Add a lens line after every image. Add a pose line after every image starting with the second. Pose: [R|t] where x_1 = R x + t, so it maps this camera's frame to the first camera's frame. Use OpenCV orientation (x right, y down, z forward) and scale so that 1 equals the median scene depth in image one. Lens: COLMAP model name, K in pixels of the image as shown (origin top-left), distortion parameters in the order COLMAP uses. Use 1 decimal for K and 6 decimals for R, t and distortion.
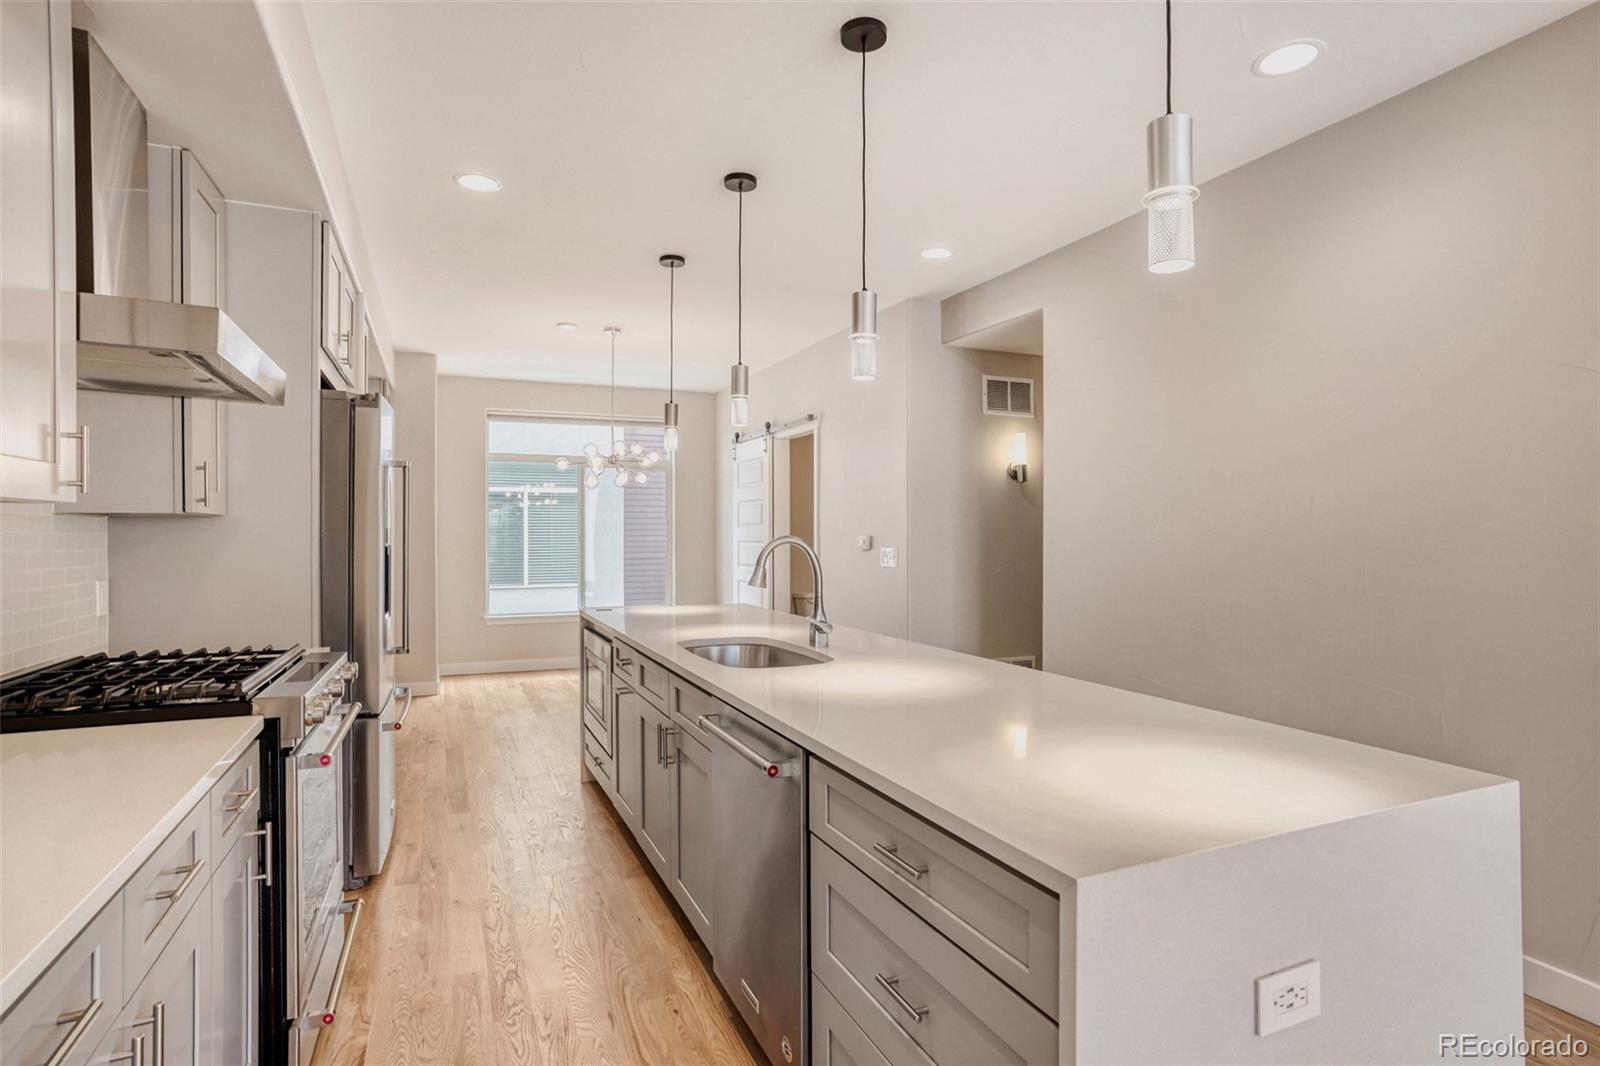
lens RADIAL K [[820.2, 0, 798.8], [0, 820.2, 534.4], [0, 0, 1]] dist [-0.025157, 0.009142]
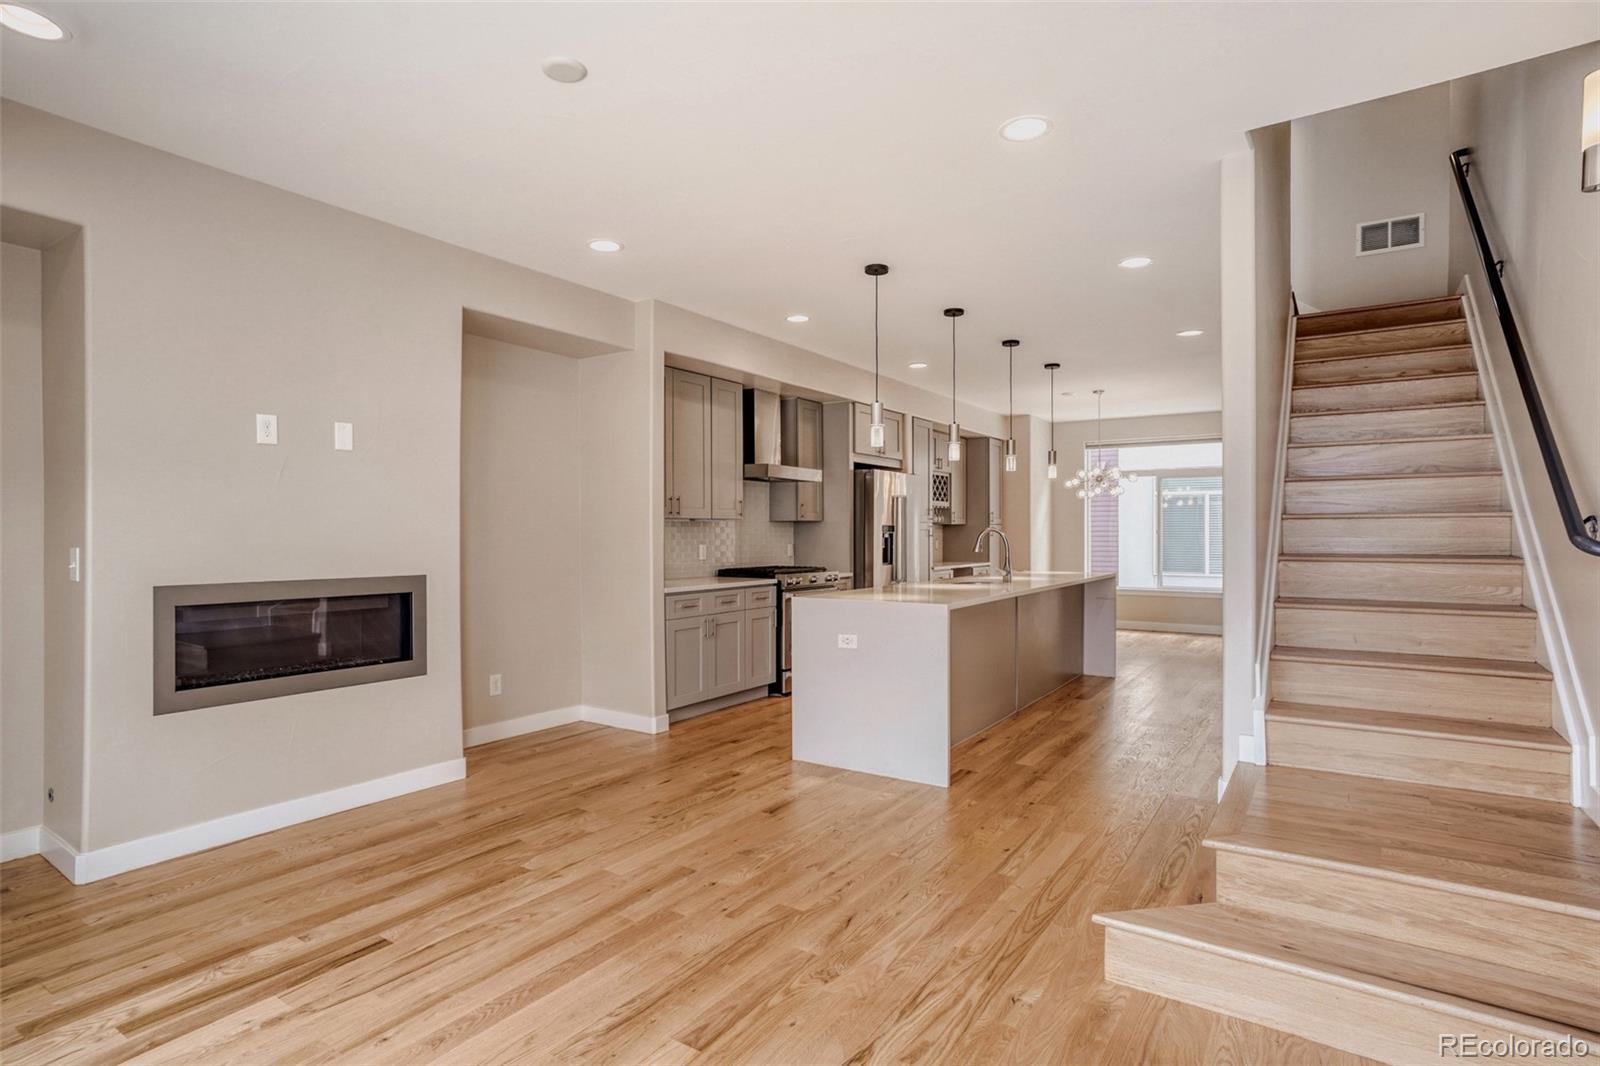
lens RADIAL K [[820.2, 0, 796.1], [0, 820.2, 538.0], [0, 0, 1]] dist [-0.025157, 0.009142]
pose [[0.541567, 0.005025, -0.840643, 0.976170], [0.000578, 0.999980, 0.006349, 0.009398], [0.840657, -0.003925, 0.541553, -0.354783]]
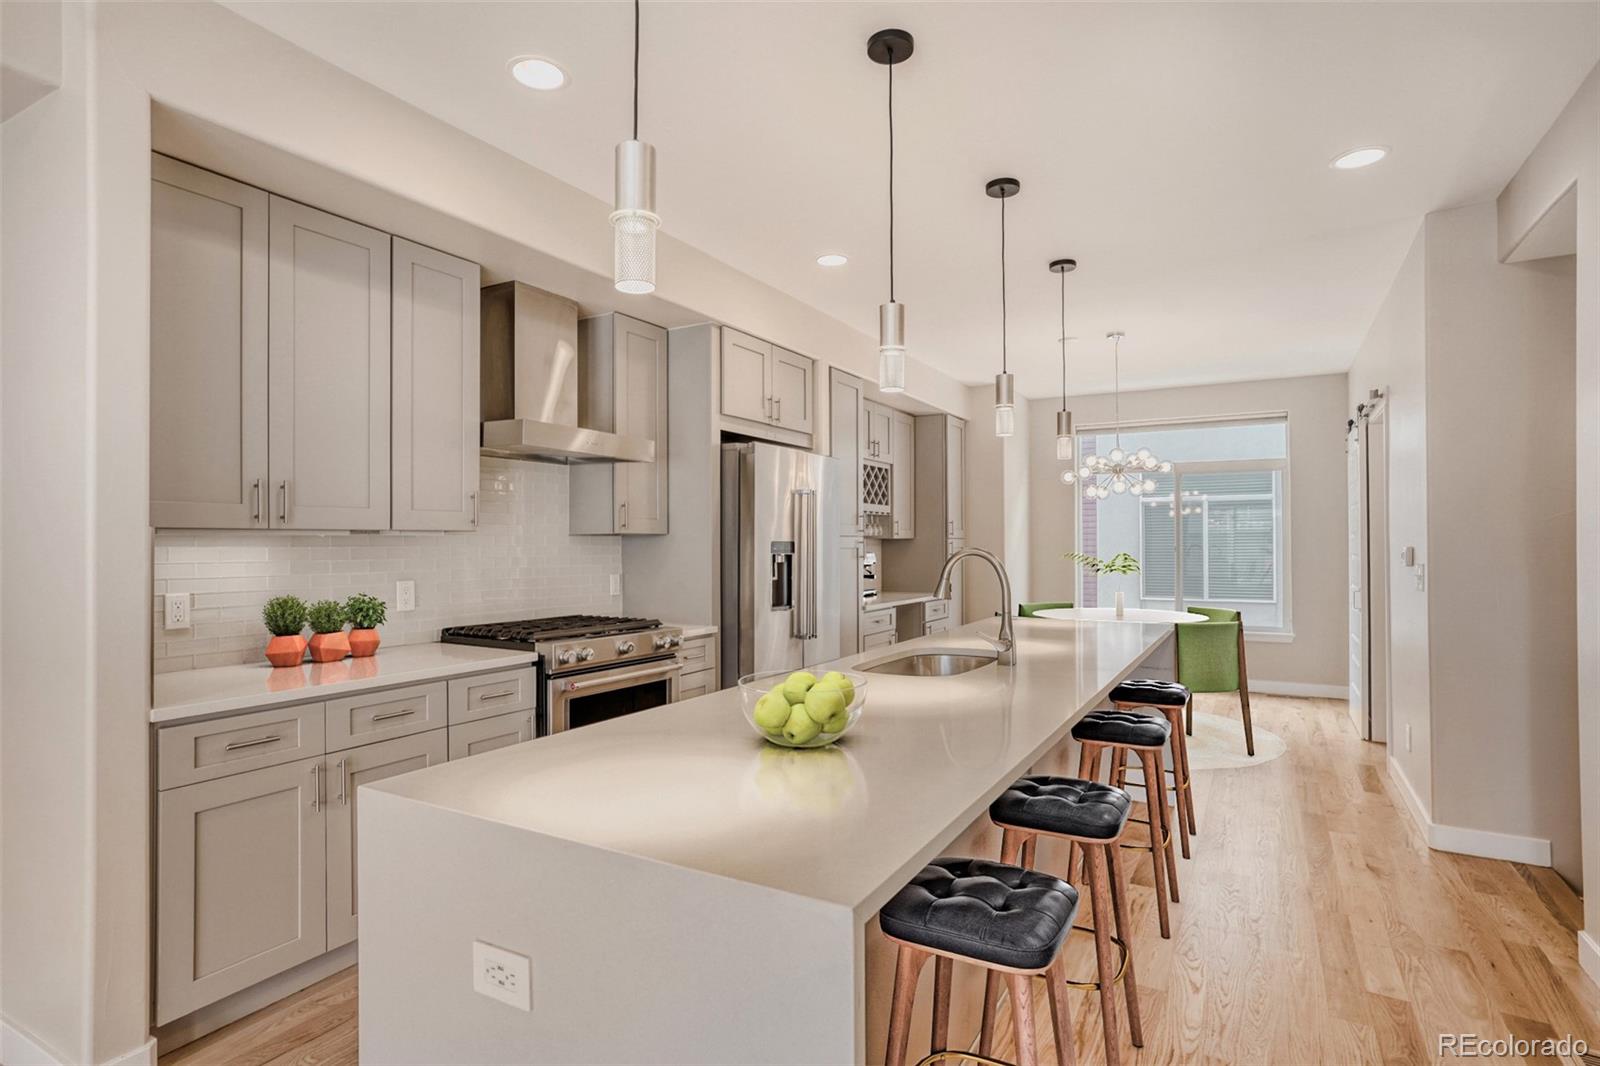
lens RADIAL K [[820.2, 0, 795.7], [0, 820.2, 533.4], [0, 0, 1]] dist [-0.025157, 0.009142]
pose [[0.594697, -0.012747, -0.803849, 0.436149], [0.001548, 0.999891, -0.014710, -0.001332], [0.803948, 0.007504, 0.594652, 0.167410]]
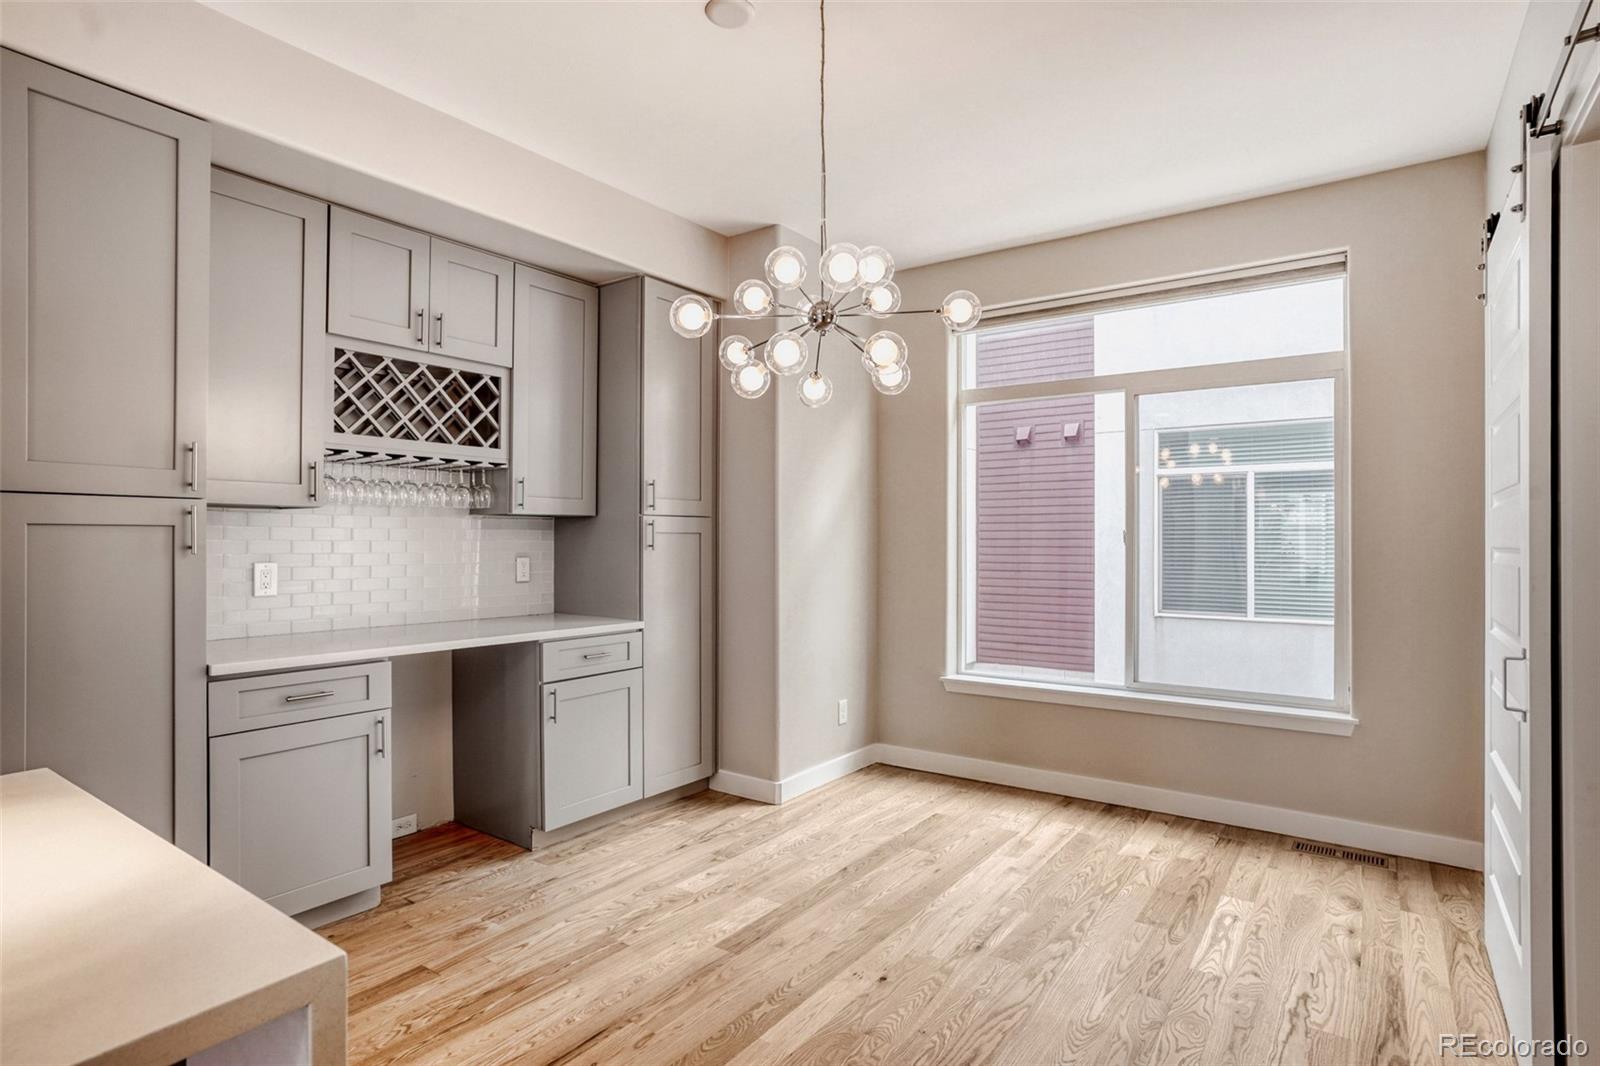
lens RADIAL K [[820.2, 0, 789.8], [0, 820.2, 533.8], [0, 0, 1]] dist [-0.025157, 0.009142]
pose [[0.503784, -0.006701, -0.863804, 0.125531], [-0.004052, 0.999941, -0.010120, 0.011735], [0.863820, 0.008598, 0.503727, 1.049284]]
